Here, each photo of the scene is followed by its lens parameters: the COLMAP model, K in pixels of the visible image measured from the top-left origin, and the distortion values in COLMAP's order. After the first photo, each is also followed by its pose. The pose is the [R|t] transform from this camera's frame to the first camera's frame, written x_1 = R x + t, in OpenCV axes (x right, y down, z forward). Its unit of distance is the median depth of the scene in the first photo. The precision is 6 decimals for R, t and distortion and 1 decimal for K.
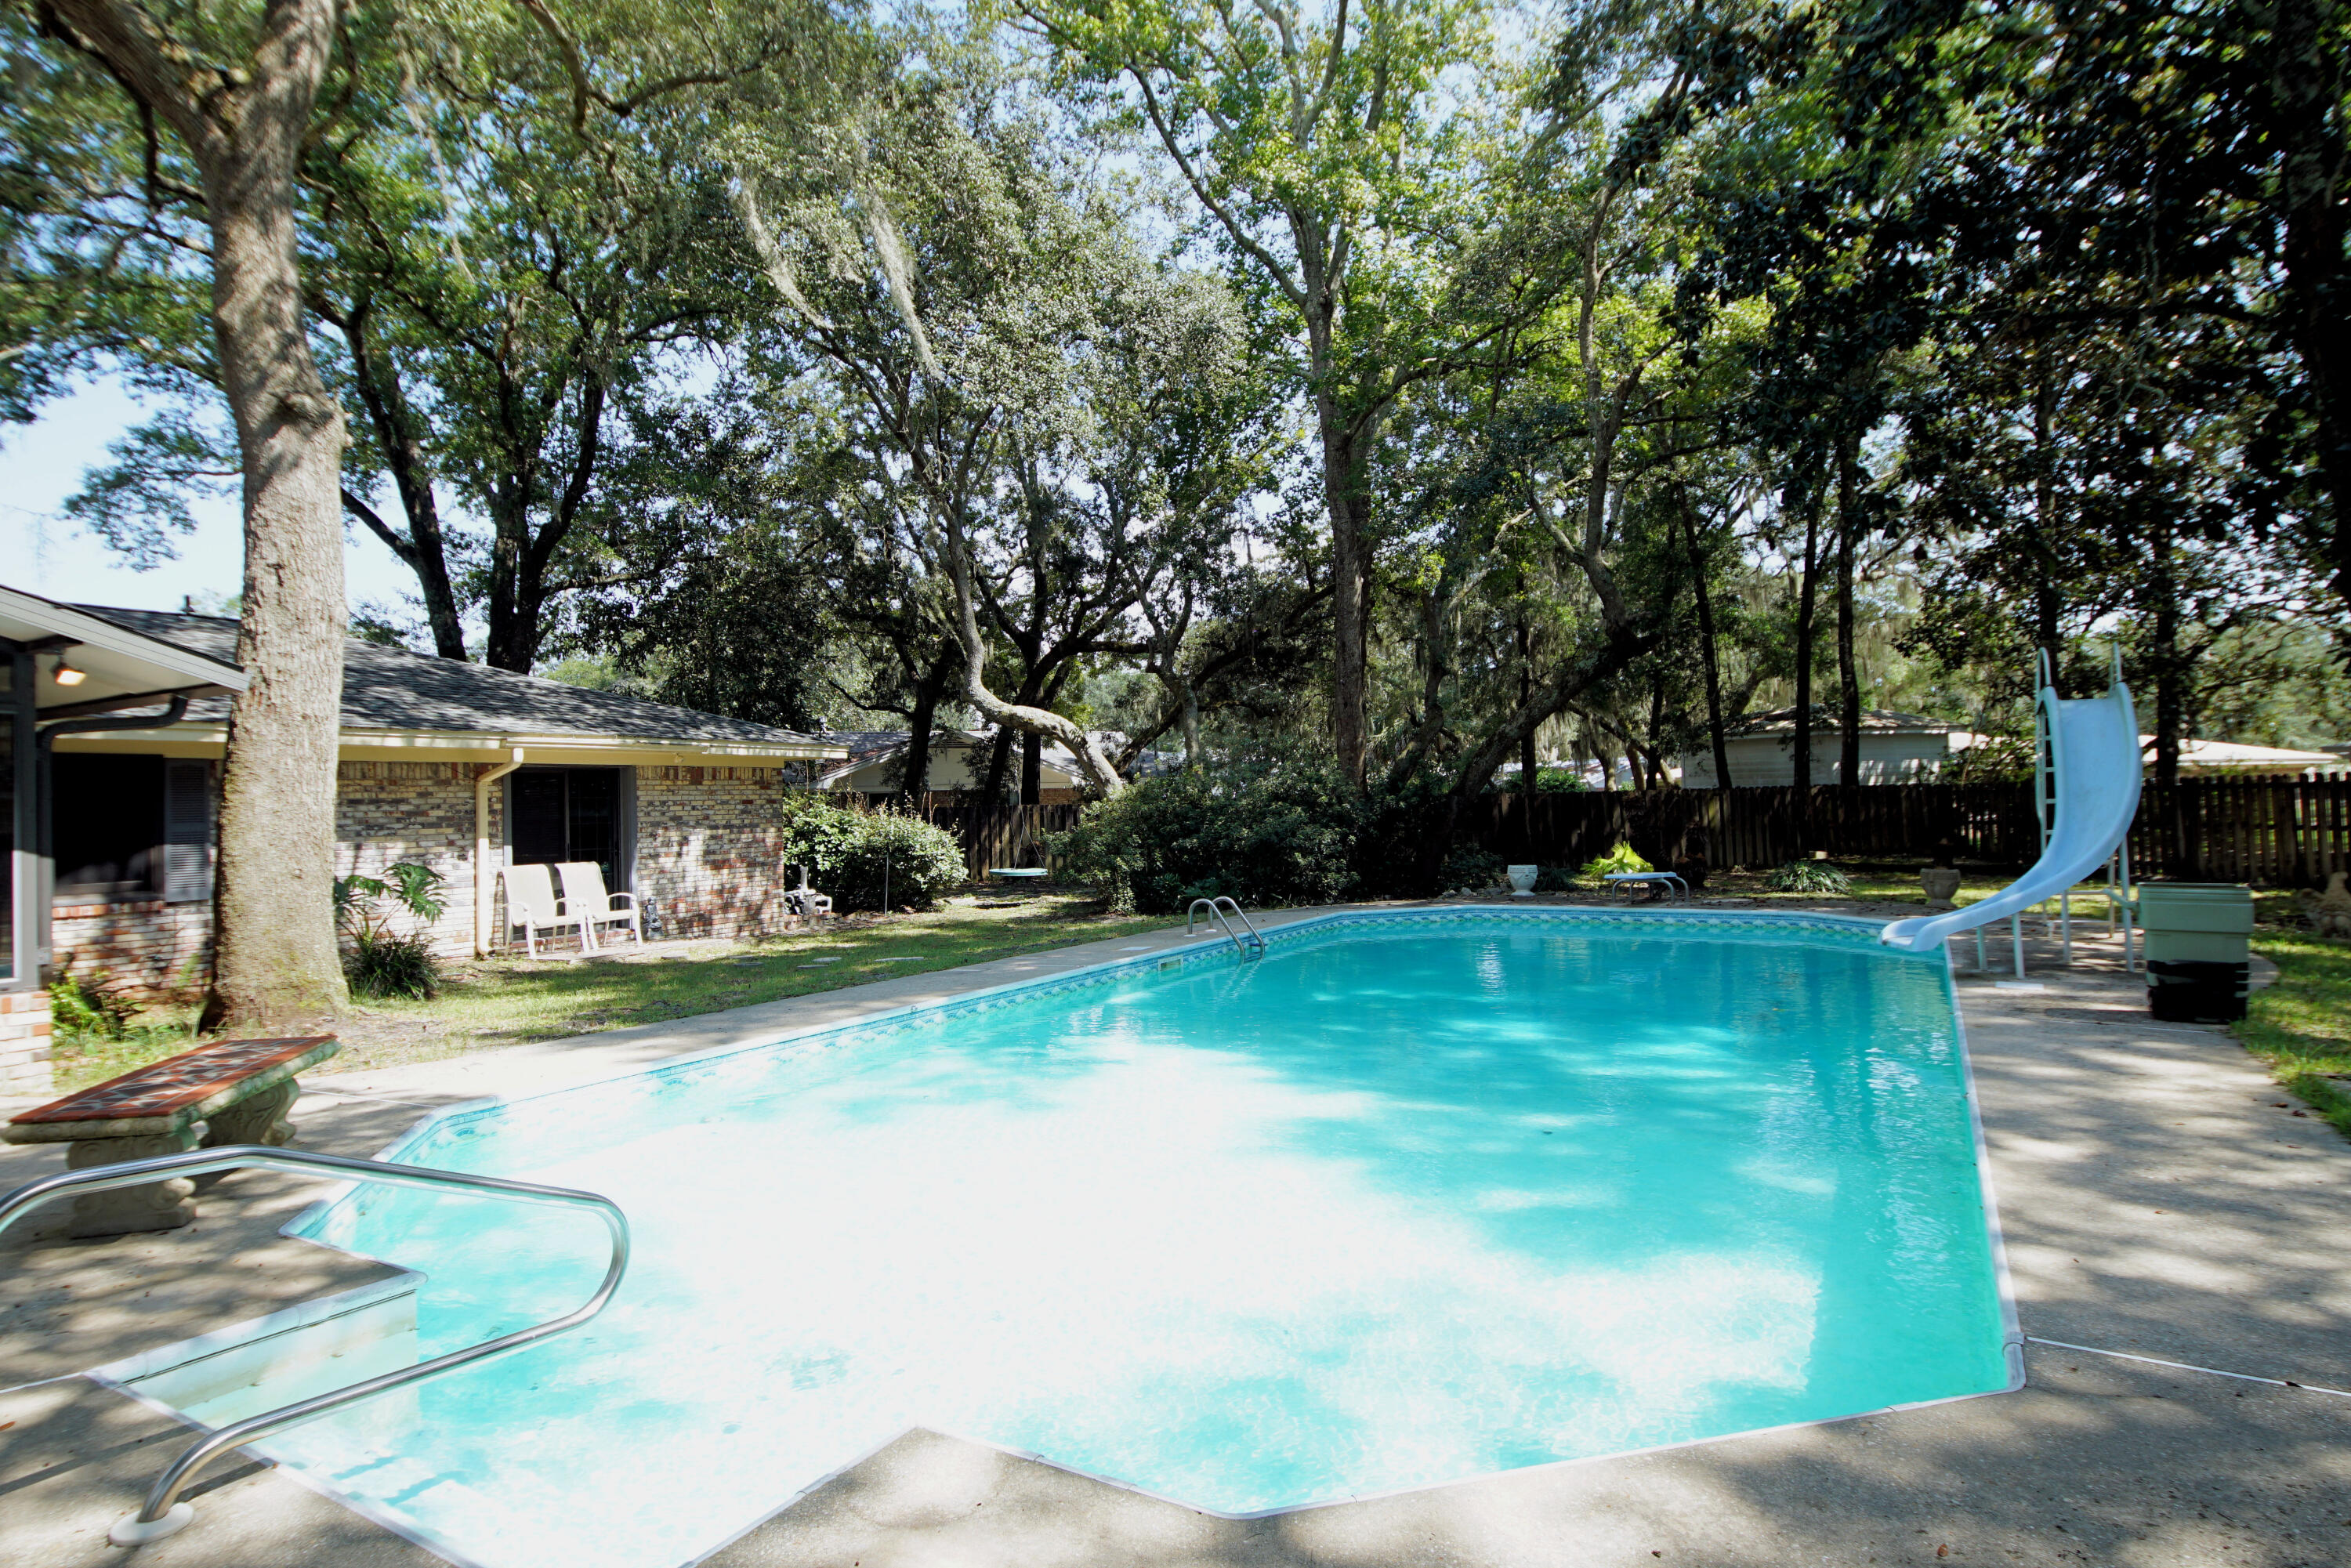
lens RADIAL K [[1254.4, 0, 1154.5], [0, 1254.4, 773.3], [0, 0, 1]] dist [0.037810, -0.034694]
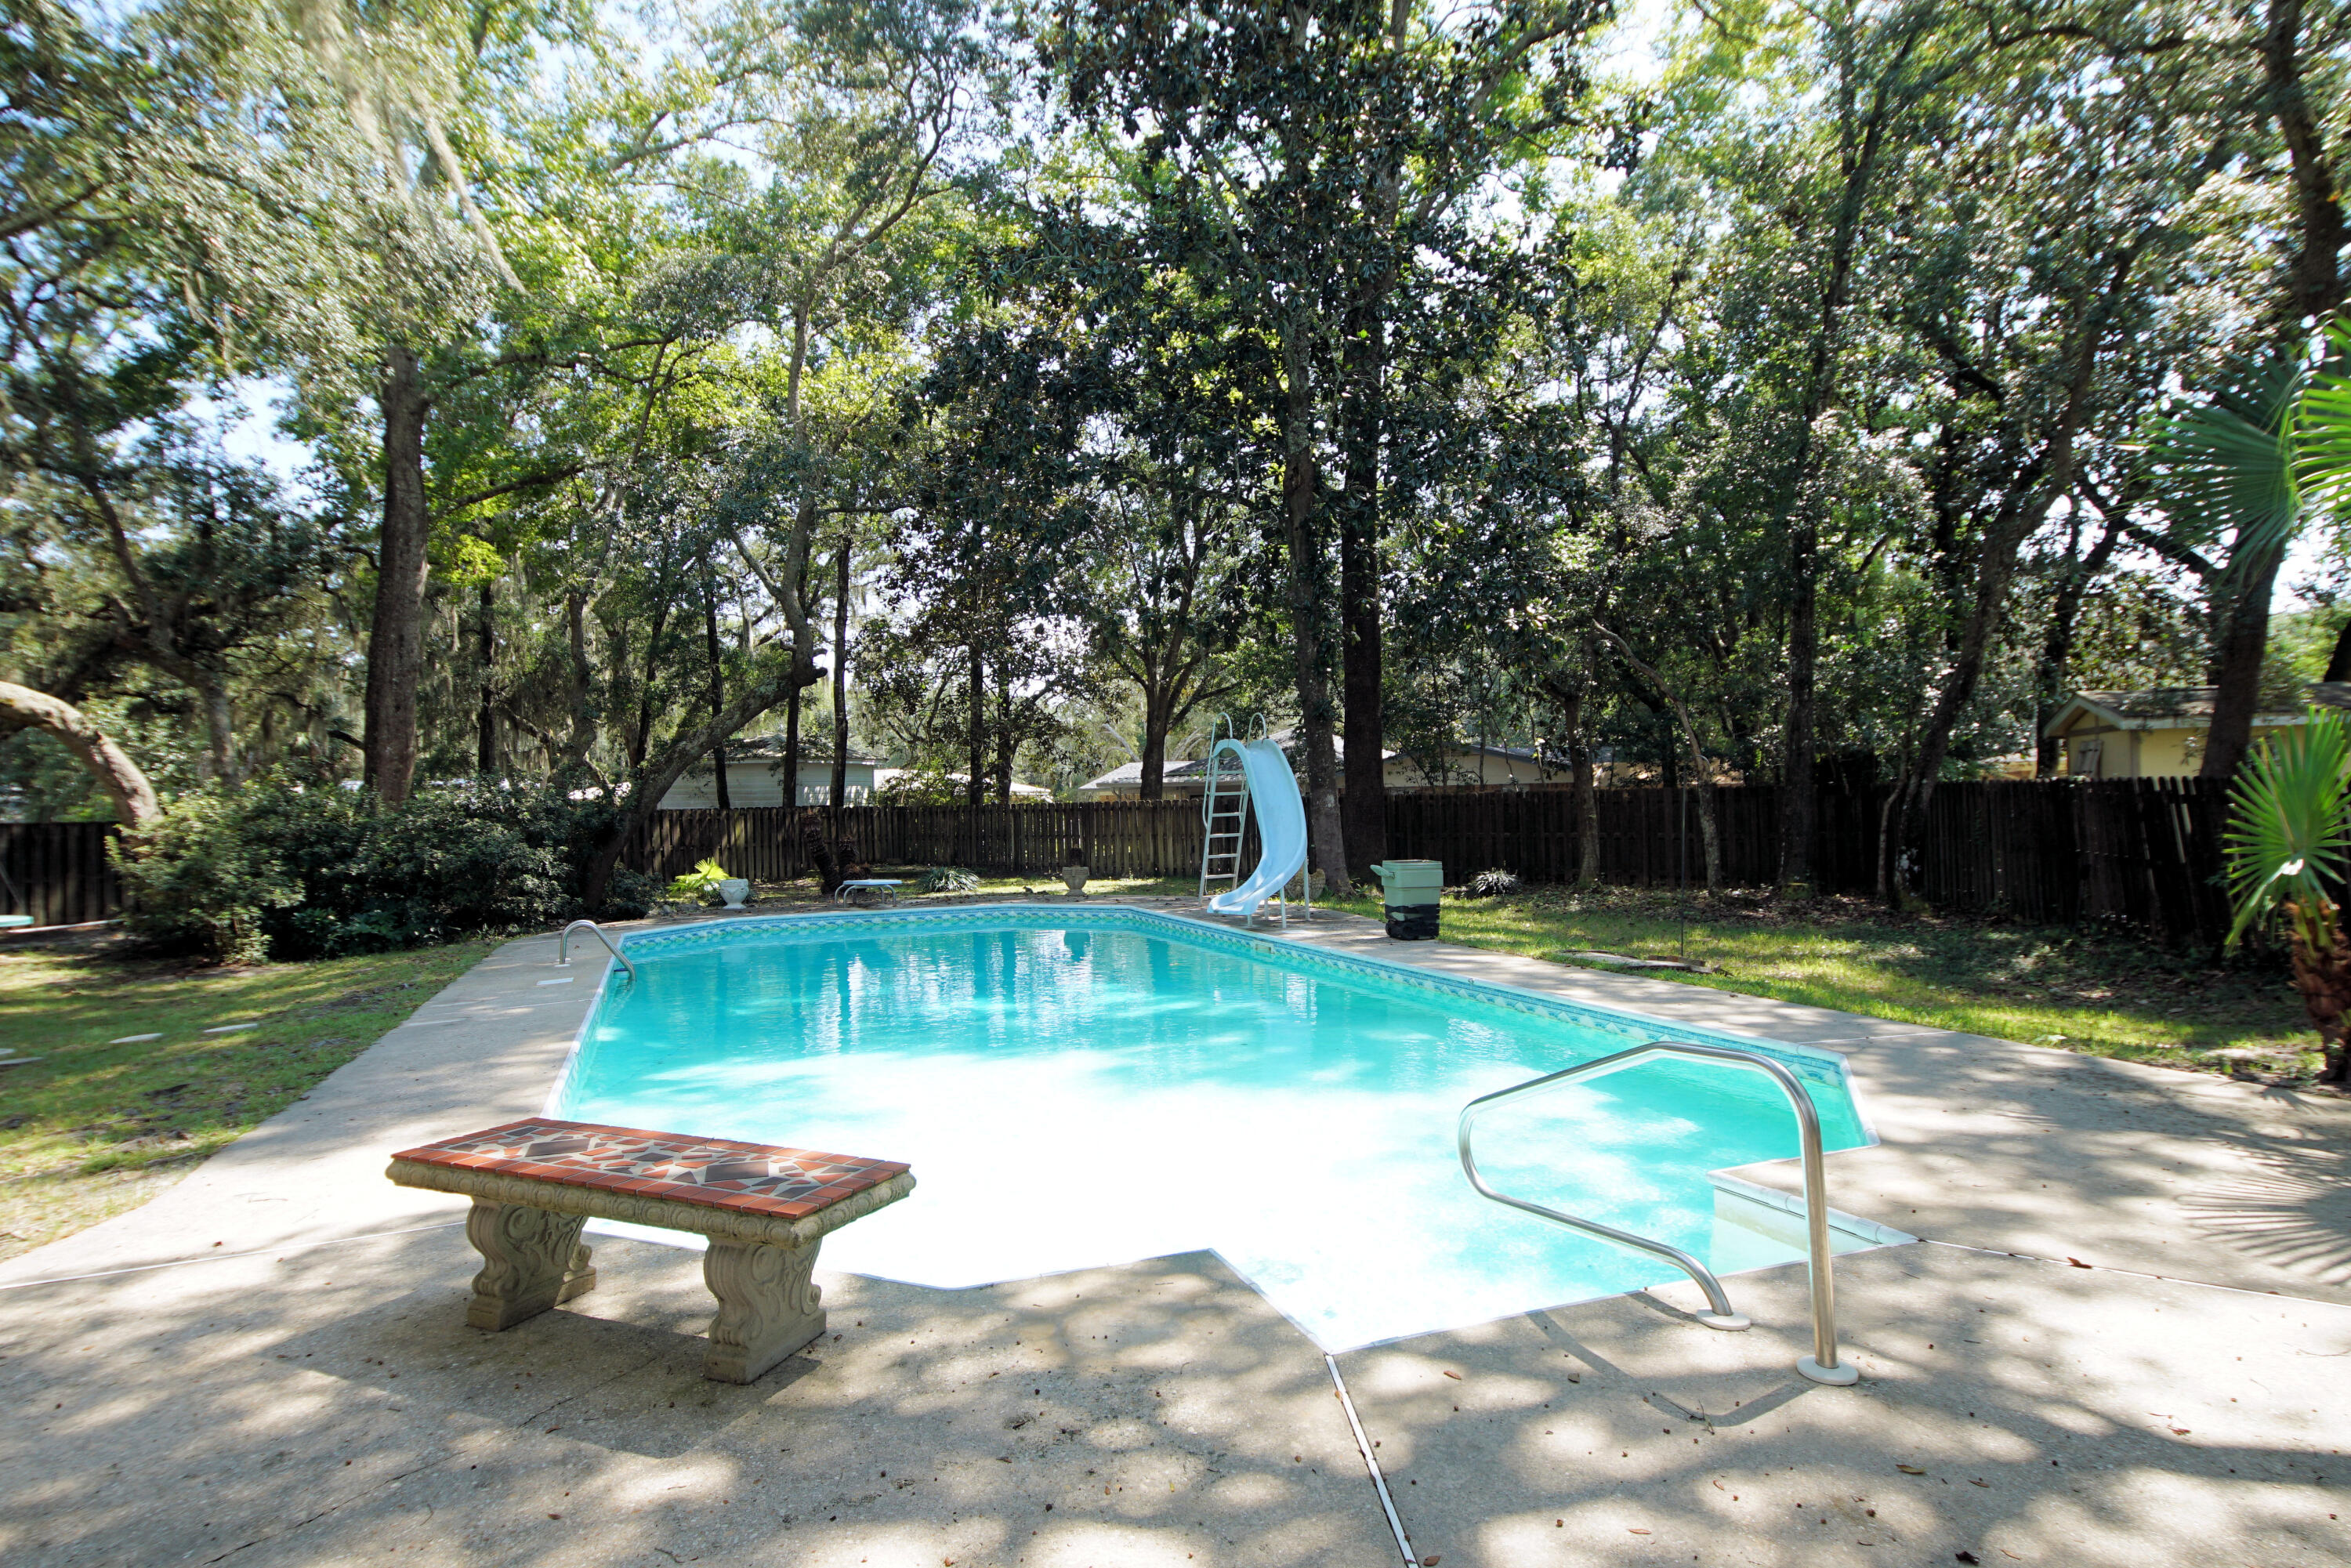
lens RADIAL K [[1254.4, 0, 1154.5], [0, 1254.4, 773.3], [0, 0, 1]] dist [0.037810, -0.034694]
pose [[0.618948, 0.028820, 0.784903, -1.480044], [-0.014239, 0.999574, -0.025474, 0.033452], [-0.785303, 0.004591, 0.619094, 0.413058]]
